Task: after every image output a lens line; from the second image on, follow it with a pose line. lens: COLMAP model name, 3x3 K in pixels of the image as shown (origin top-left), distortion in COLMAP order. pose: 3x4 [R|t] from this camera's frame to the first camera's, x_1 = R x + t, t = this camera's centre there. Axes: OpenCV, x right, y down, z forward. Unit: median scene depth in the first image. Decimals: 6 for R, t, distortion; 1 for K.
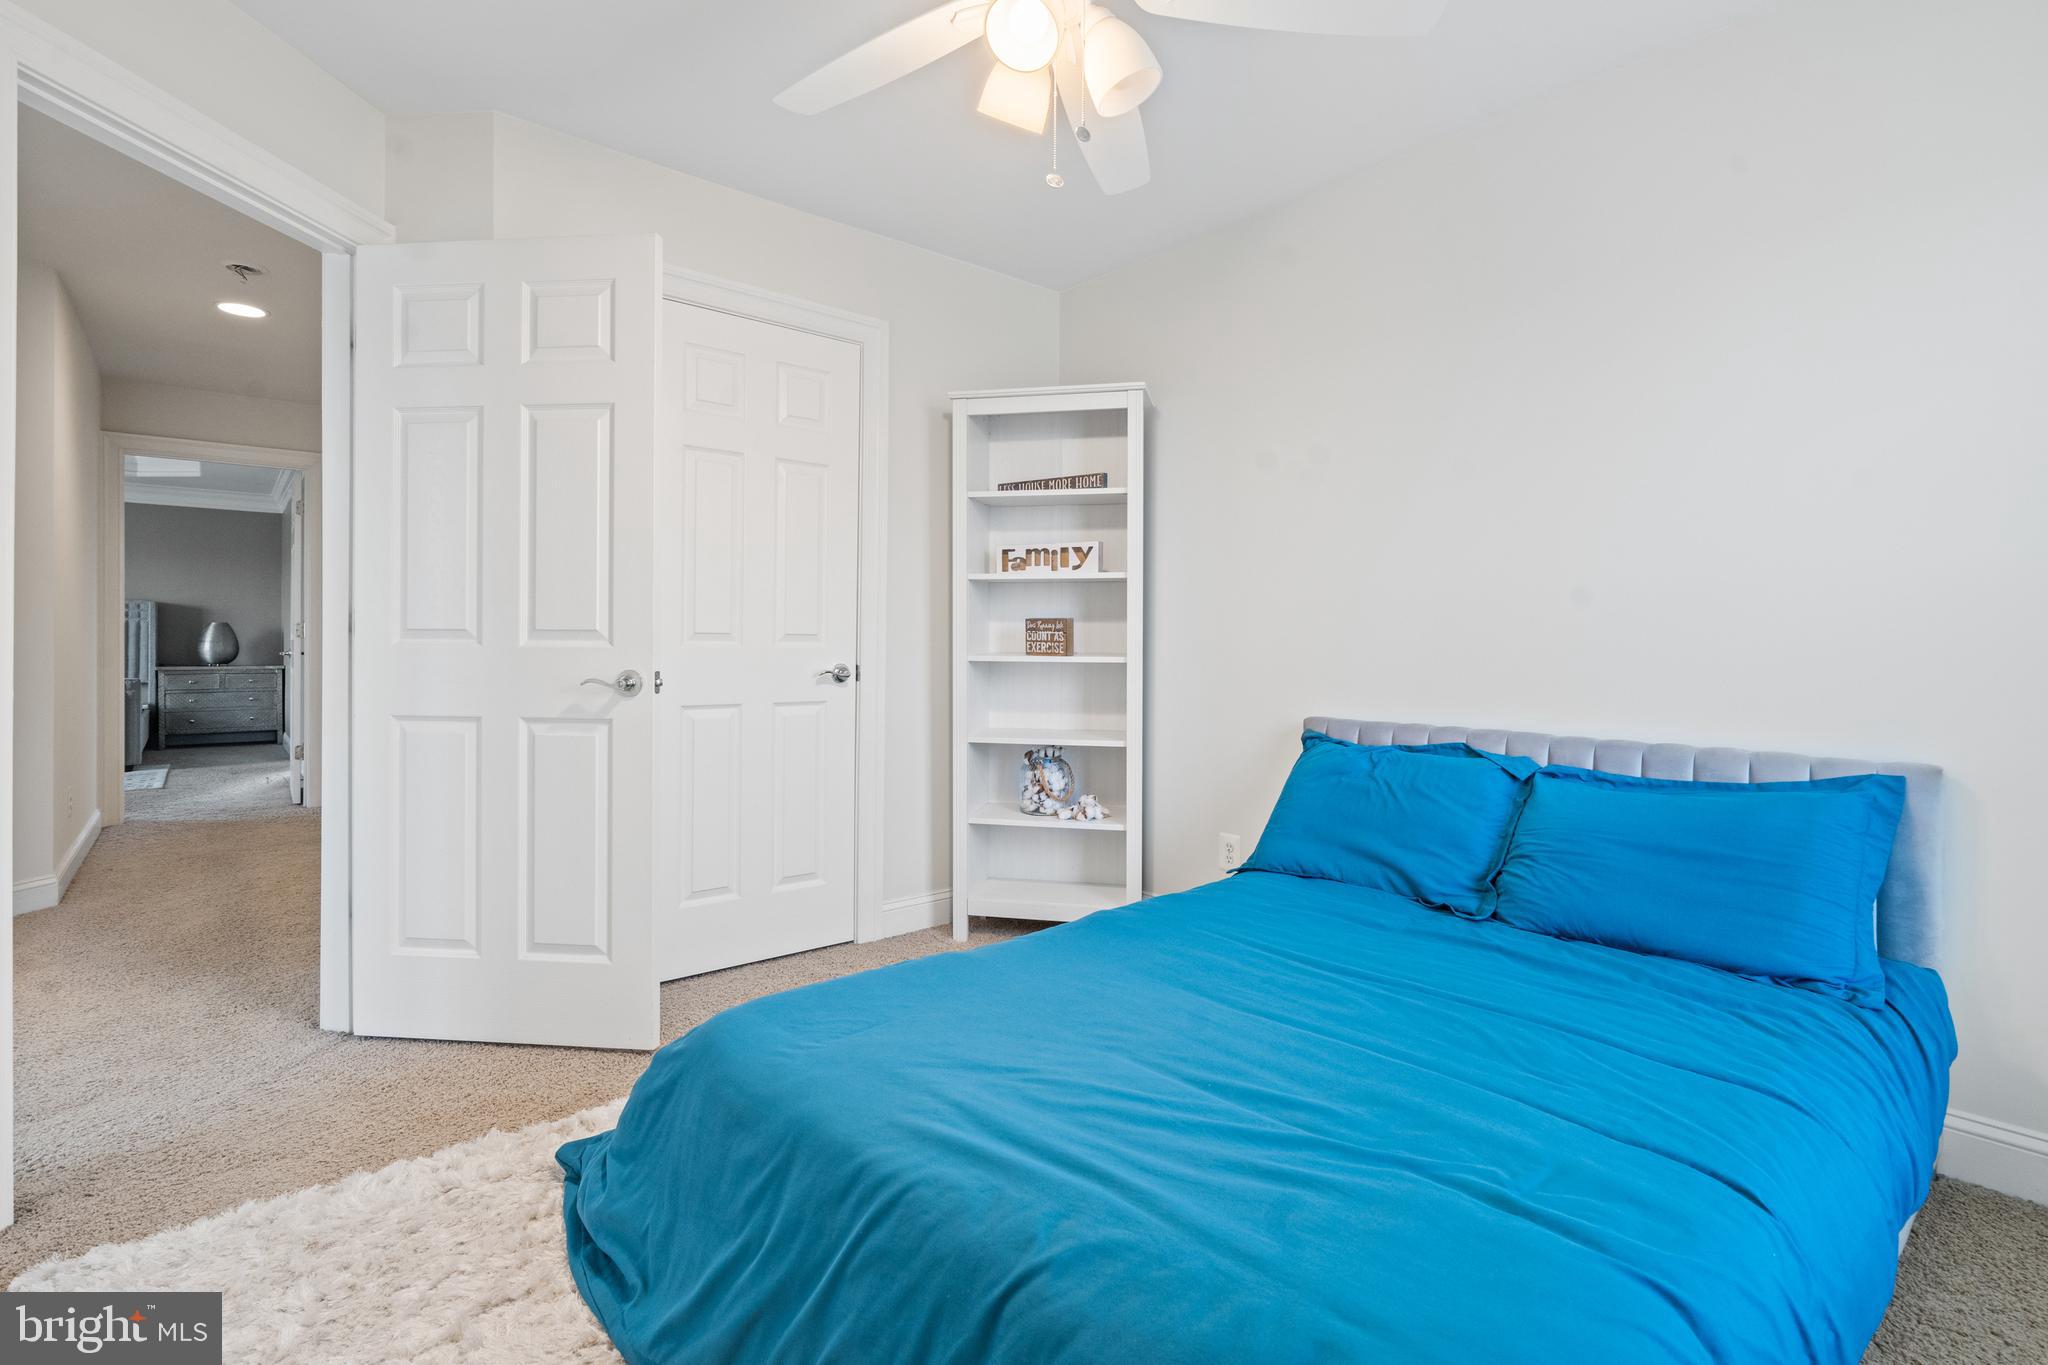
lens RADIAL K [[939.5, 0, 1024.5], [0, 939.5, 673.6], [0, 0, 1]] dist [0.000458, 0.000813]
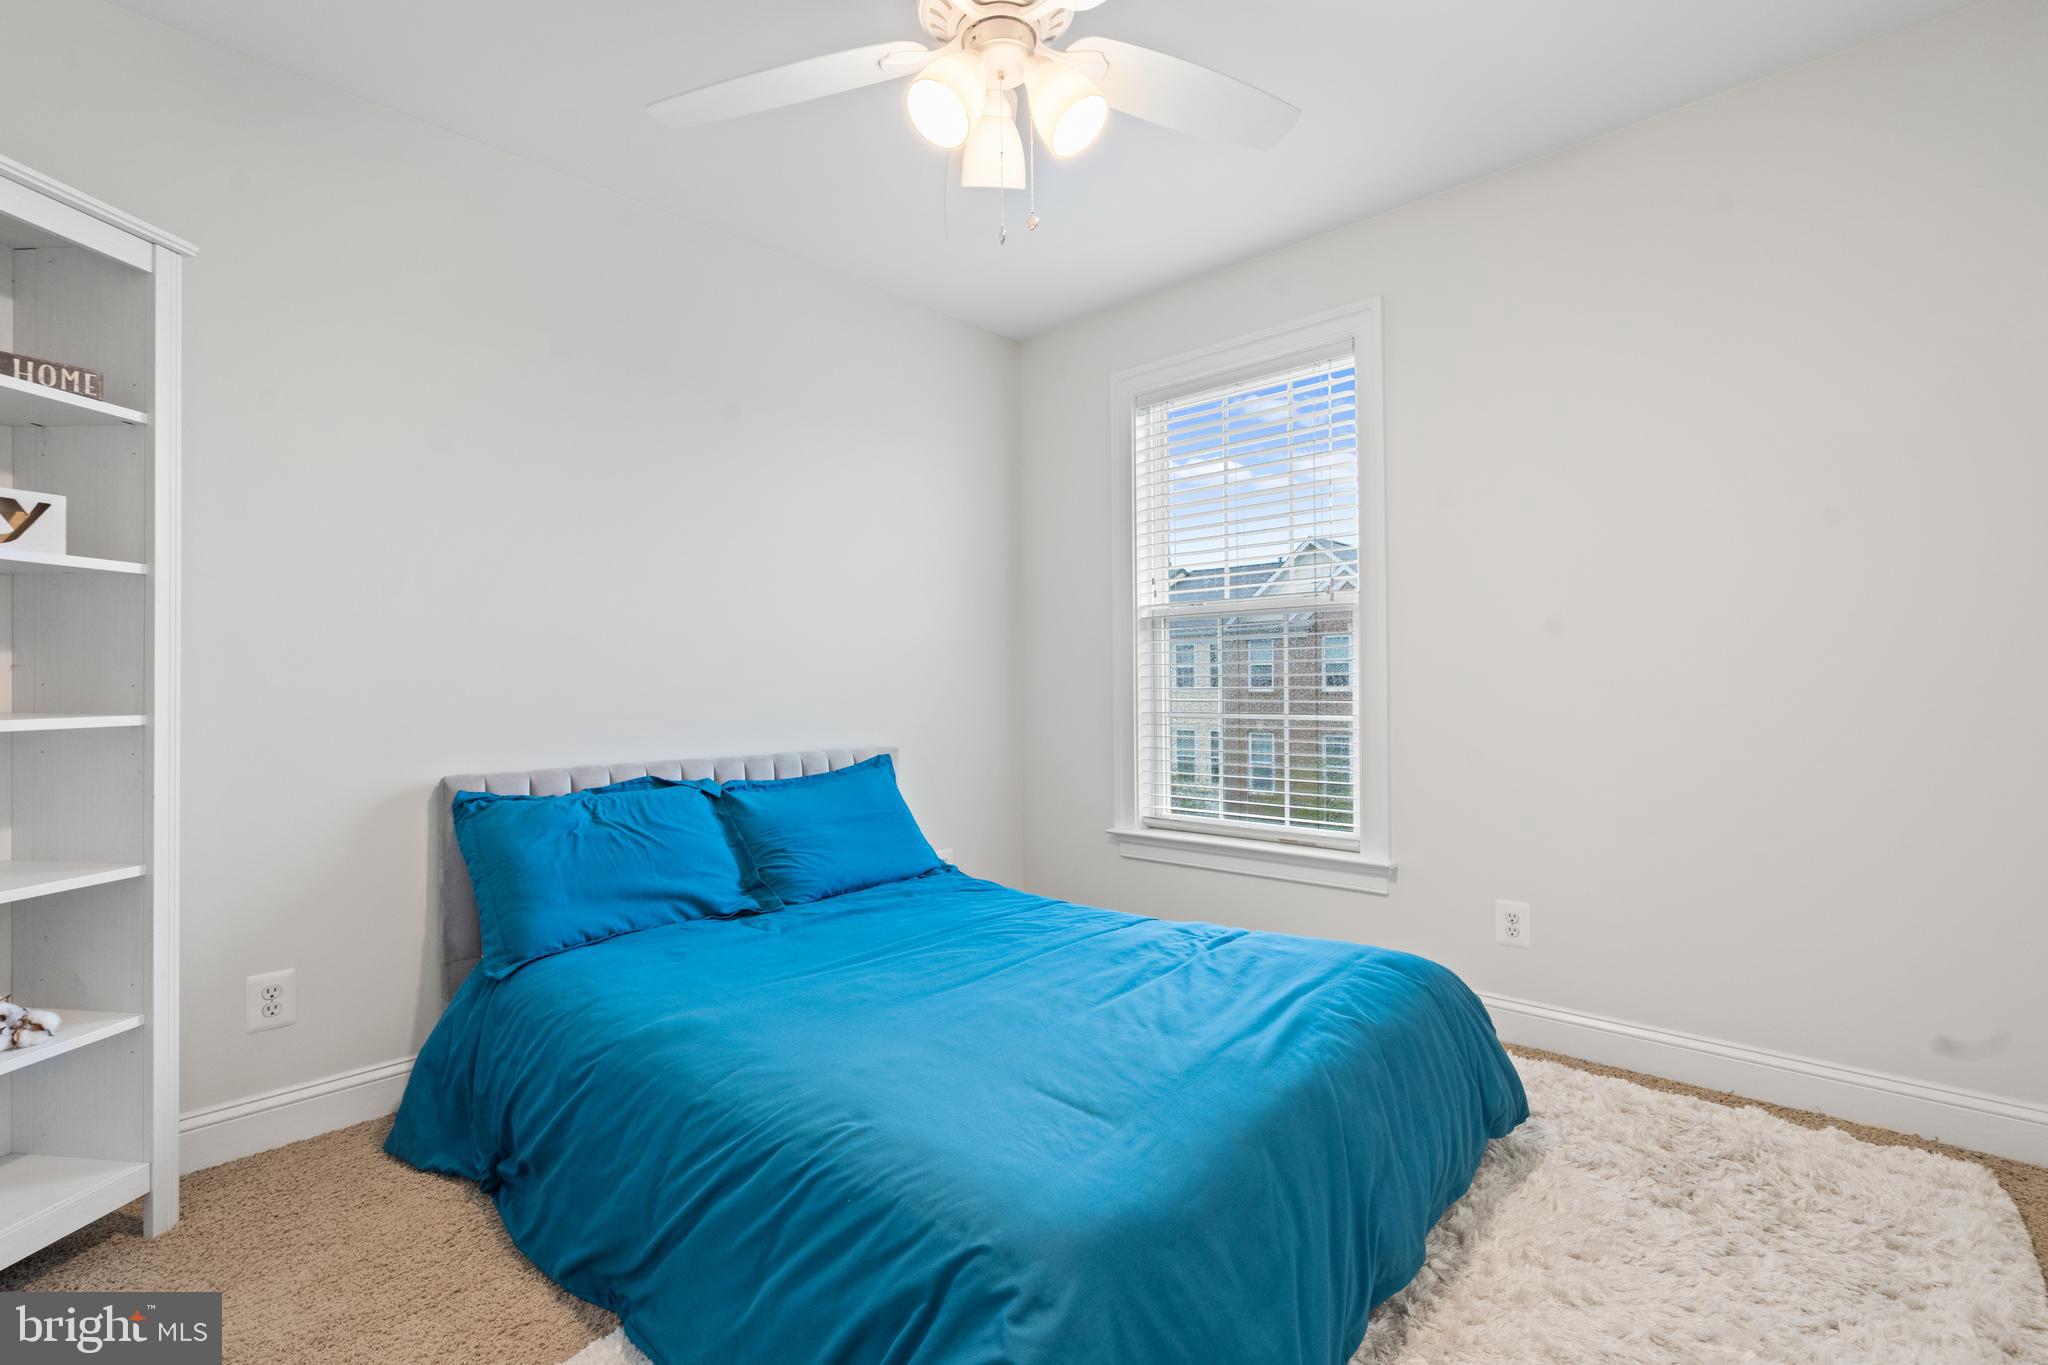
lens RADIAL K [[939.5, 0, 1024.5], [0, 939.5, 673.6], [0, 0, 1]] dist [0.000458, 0.000813]
pose [[-0.117165, -0.007436, 0.993085, -0.667370], [0.026770, 0.999585, 0.010643, -0.044569], [-0.992752, 0.027832, -0.116917, 0.700263]]
